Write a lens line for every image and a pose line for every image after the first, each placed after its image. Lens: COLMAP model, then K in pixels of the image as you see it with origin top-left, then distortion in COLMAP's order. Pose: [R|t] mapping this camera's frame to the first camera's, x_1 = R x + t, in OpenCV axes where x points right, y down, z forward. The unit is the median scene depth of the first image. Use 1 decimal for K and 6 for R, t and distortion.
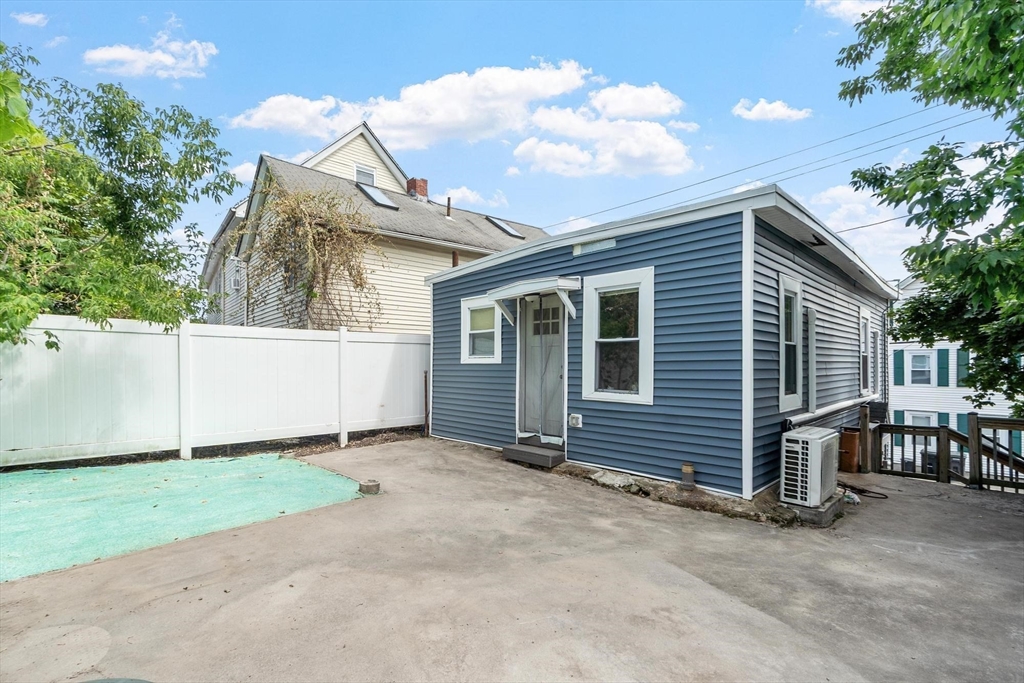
lens RADIAL K [[454.0, 0, 491.9], [0, 454.0, 356.0], [0, 0, 1]] dist [-0.001288, 0.000274]
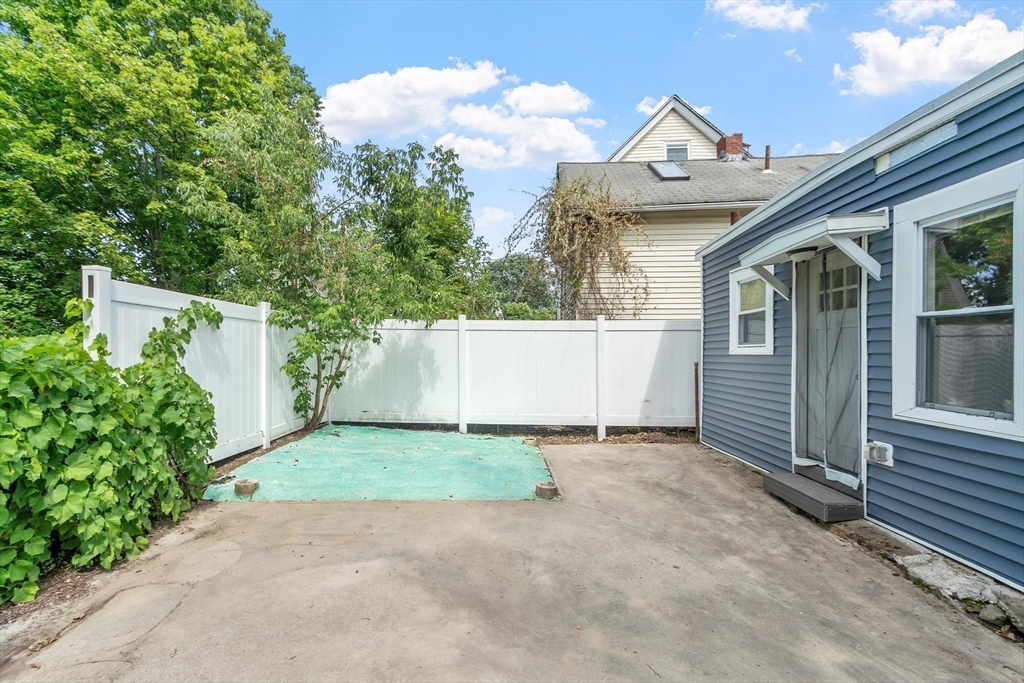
lens RADIAL K [[441.2, 0, 512.0], [0, 441.2, 341.5], [0, 0, 1]] dist [-0.000371, 0.000675]
pose [[0.708824, -0.015315, -0.705219, 0.248184], [0.009567, 0.999881, -0.012099, 0.000088], [0.705321, 0.001829, 0.708886, 0.255805]]
